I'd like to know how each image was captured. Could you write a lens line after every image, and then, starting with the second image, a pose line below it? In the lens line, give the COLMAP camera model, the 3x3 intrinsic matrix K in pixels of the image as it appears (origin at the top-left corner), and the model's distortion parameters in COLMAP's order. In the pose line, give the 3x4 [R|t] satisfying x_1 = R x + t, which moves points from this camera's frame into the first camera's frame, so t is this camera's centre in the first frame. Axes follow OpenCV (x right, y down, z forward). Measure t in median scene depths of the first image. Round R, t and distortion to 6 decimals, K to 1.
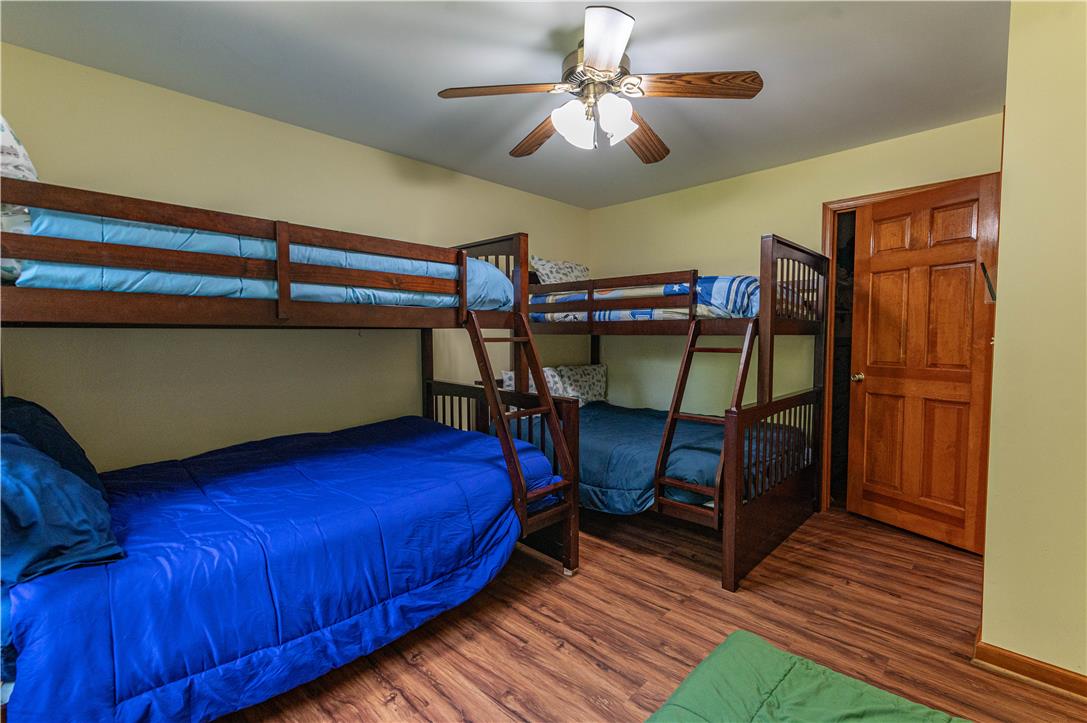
lens RADIAL K [[470.9, 0, 548.4], [0, 470.9, 354.8], [0, 0, 1]] dist [0.000344, 0.000620]
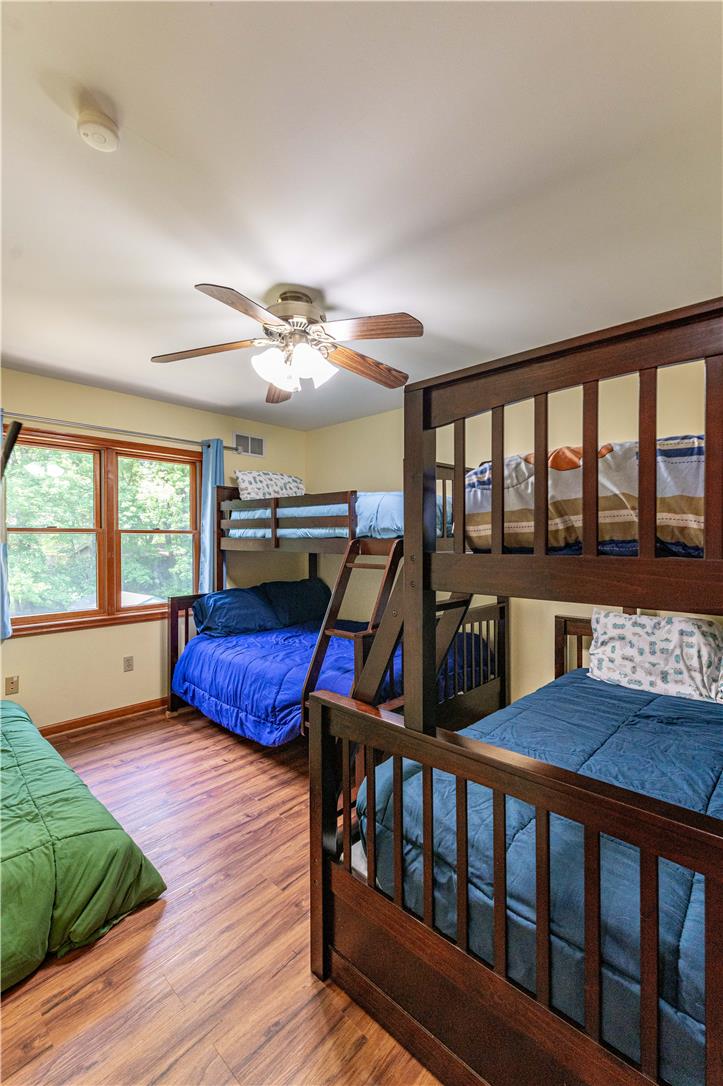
lens RADIAL K [[470.4, 0, 377.0], [0, 470.4, 540.6], [0, 0, 1]] dist [0.000344, 0.000620]
pose [[0.034162, -0.001199, -0.999416, 1.229725], [-0.045116, 0.998978, -0.002741, -0.109043], [0.998397, 0.045183, 0.034073, 1.222483]]
